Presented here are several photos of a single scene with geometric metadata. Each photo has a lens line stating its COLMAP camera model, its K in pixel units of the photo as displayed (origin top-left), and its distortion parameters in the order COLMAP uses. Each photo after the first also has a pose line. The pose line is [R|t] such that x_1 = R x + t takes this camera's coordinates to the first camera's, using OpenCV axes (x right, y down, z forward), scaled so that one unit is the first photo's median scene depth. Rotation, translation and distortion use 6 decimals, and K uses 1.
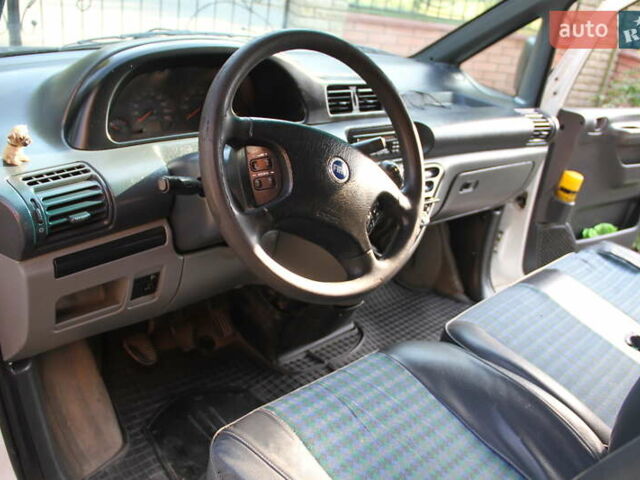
lens RADIAL K [[602.0, 0, 319.5], [0, 602.0, 228.3], [0, 0, 1]] dist [-0.206260, 0.217880]
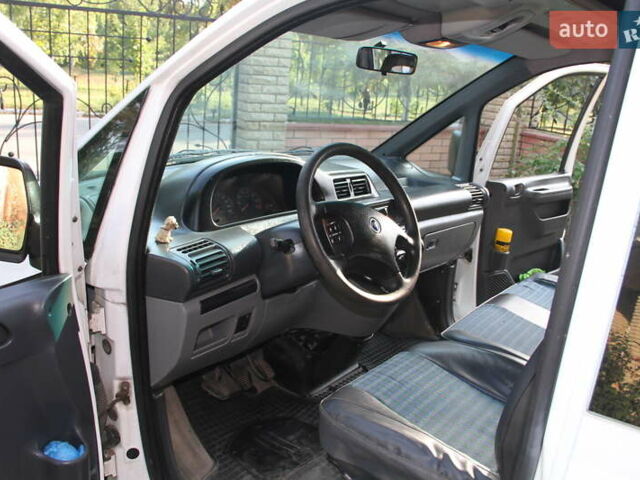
lens RADIAL K [[602.0, 0, 319.5], [0, 602.0, 228.3], [0, 0, 1]] dist [-0.206260, 0.217880]
pose [[0.986322, -0.108567, 0.124022, -0.168618], [0.128090, 0.978411, -0.162187, 0.083143], [-0.103737, 0.175855, 0.978935, -0.306963]]
